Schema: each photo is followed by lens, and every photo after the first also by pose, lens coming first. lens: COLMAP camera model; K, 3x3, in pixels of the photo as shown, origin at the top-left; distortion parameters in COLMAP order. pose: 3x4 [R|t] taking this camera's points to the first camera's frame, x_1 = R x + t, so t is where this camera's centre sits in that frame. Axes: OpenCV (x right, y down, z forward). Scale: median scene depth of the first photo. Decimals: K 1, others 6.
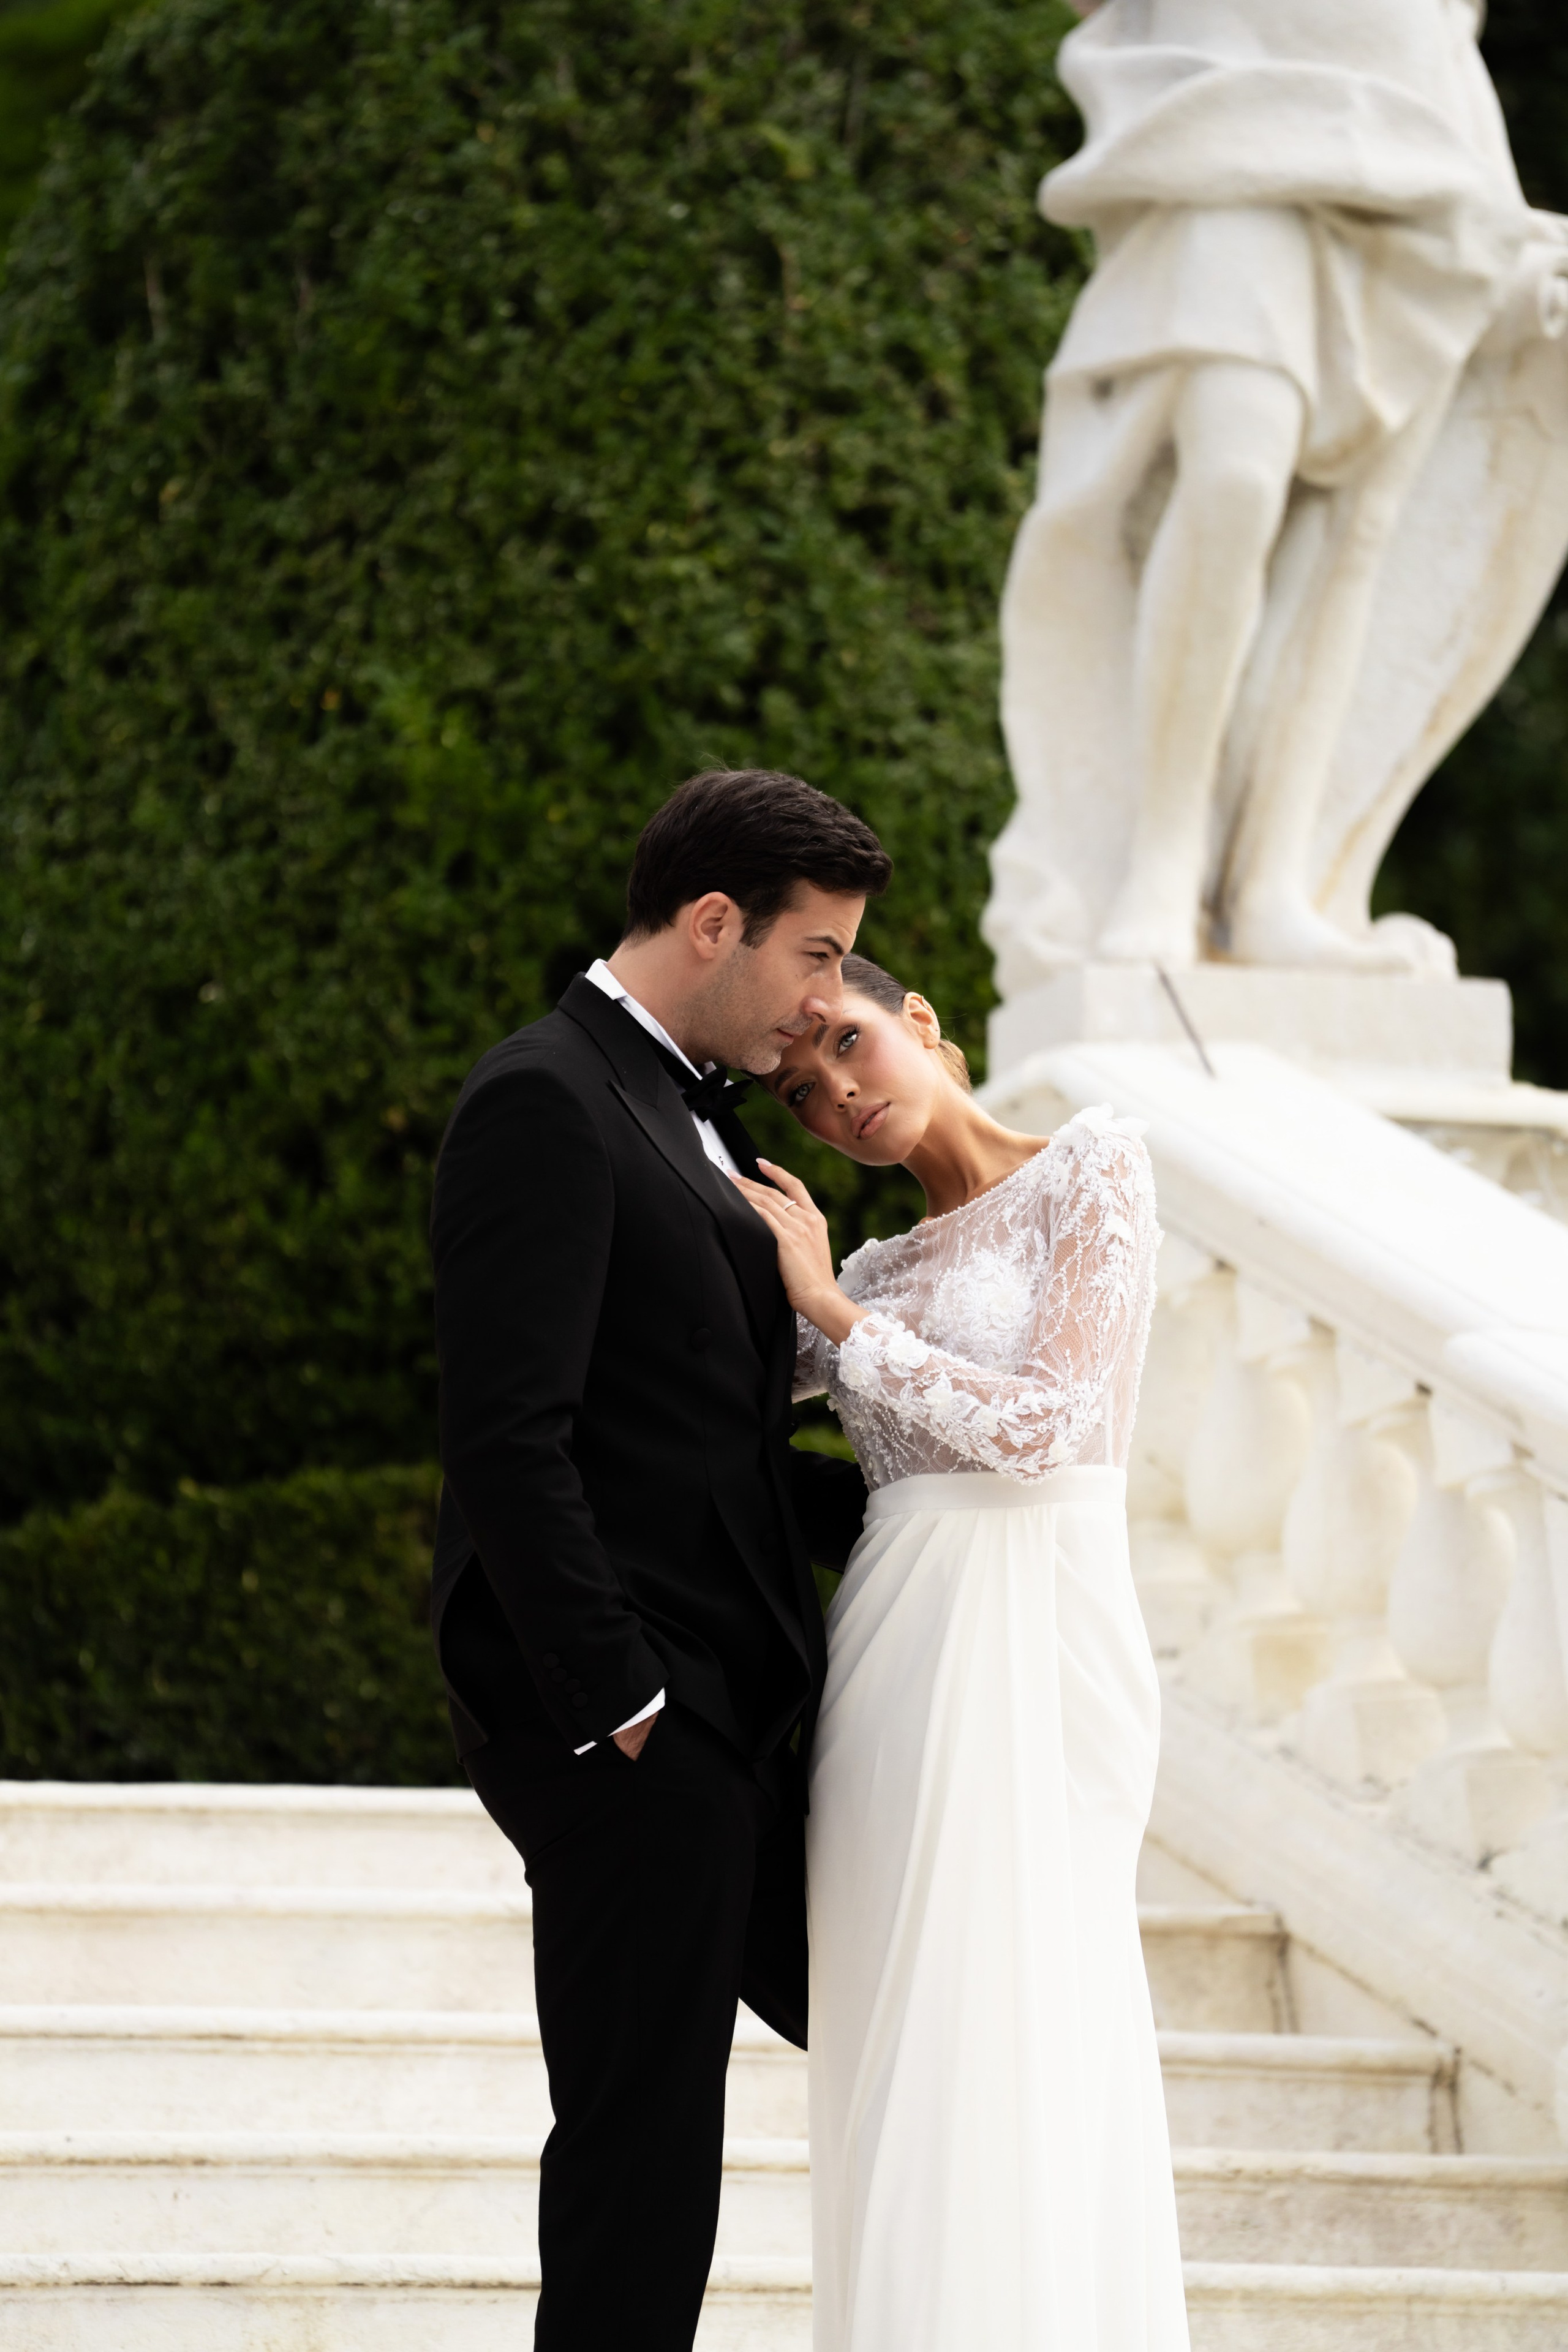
lens RADIAL K [[12521.3, 0, 784.0], [0, 12521.3, 1176.0], [0, 0, 1]] dist [1.781960, 24.008233]
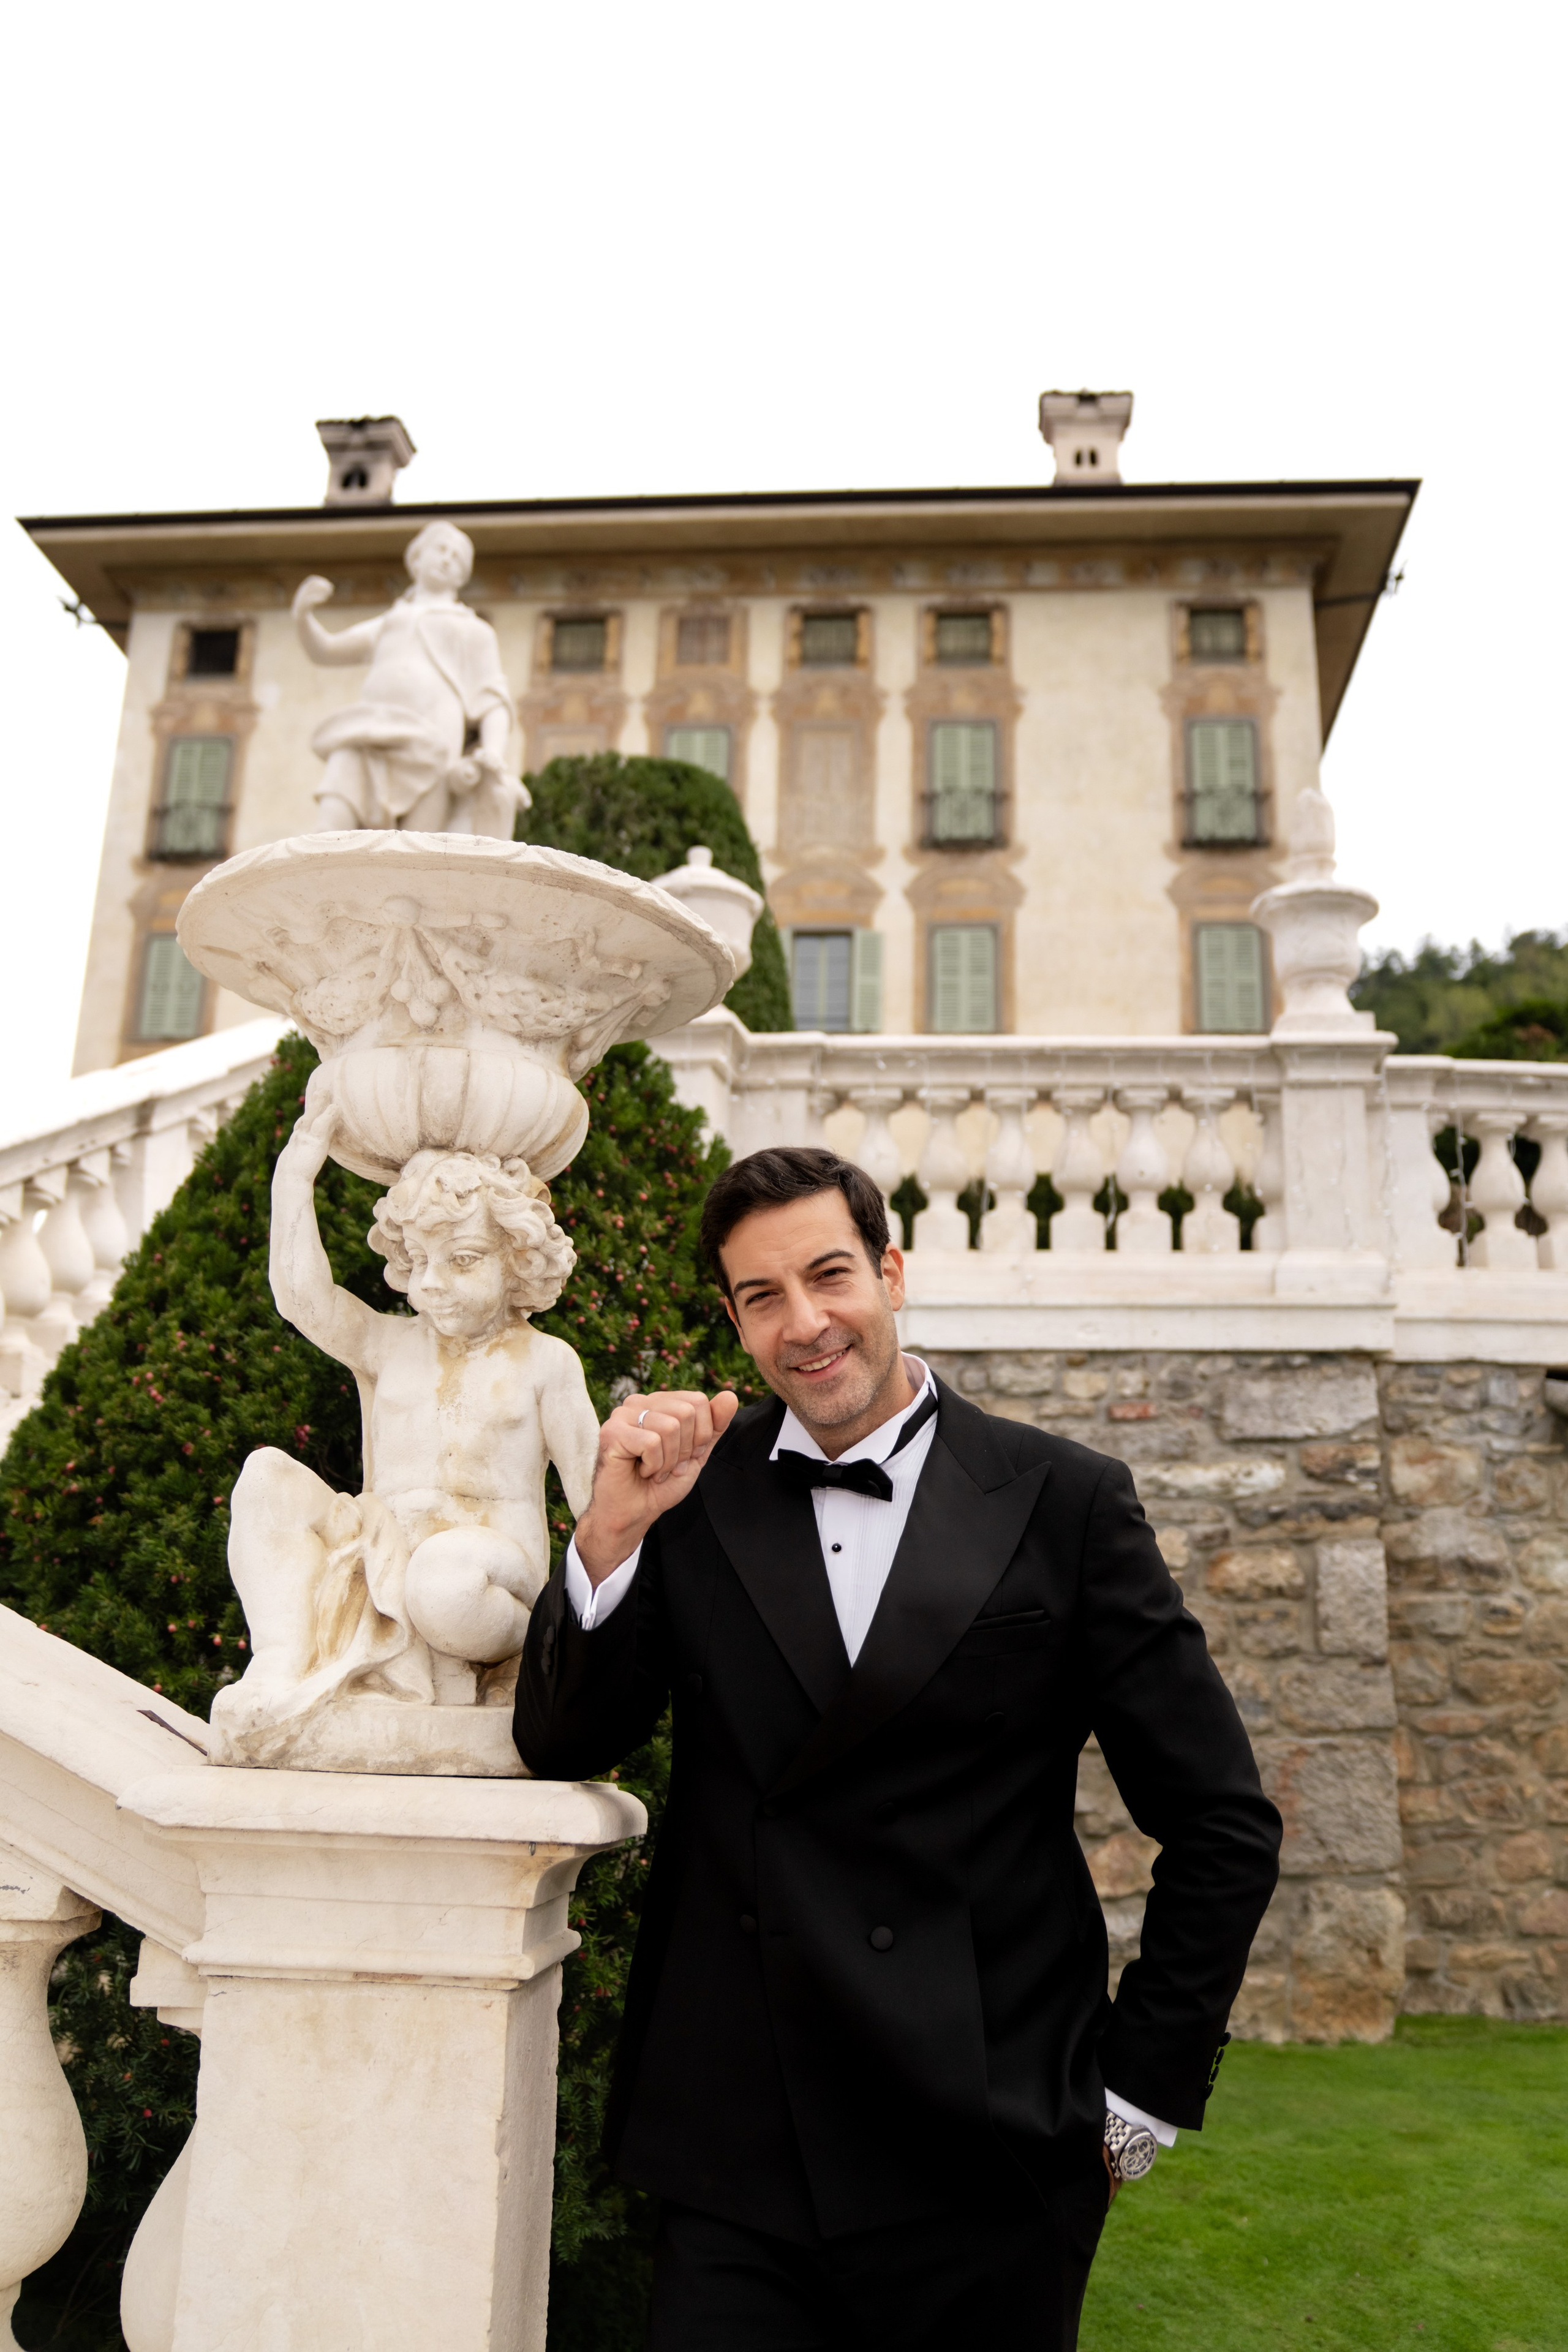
lens RADIAL K [[1966.5, 0, 798.5], [0, 1966.5, 1157.4], [0, 0, 1]] dist [-0.102342, 0.155725]
pose [[0.849663, -0.073110, -0.522233, 0.367610], [0.034414, 0.995919, -0.083434, 0.064736], [0.526201, 0.052918, 0.848712, 0.660472]]
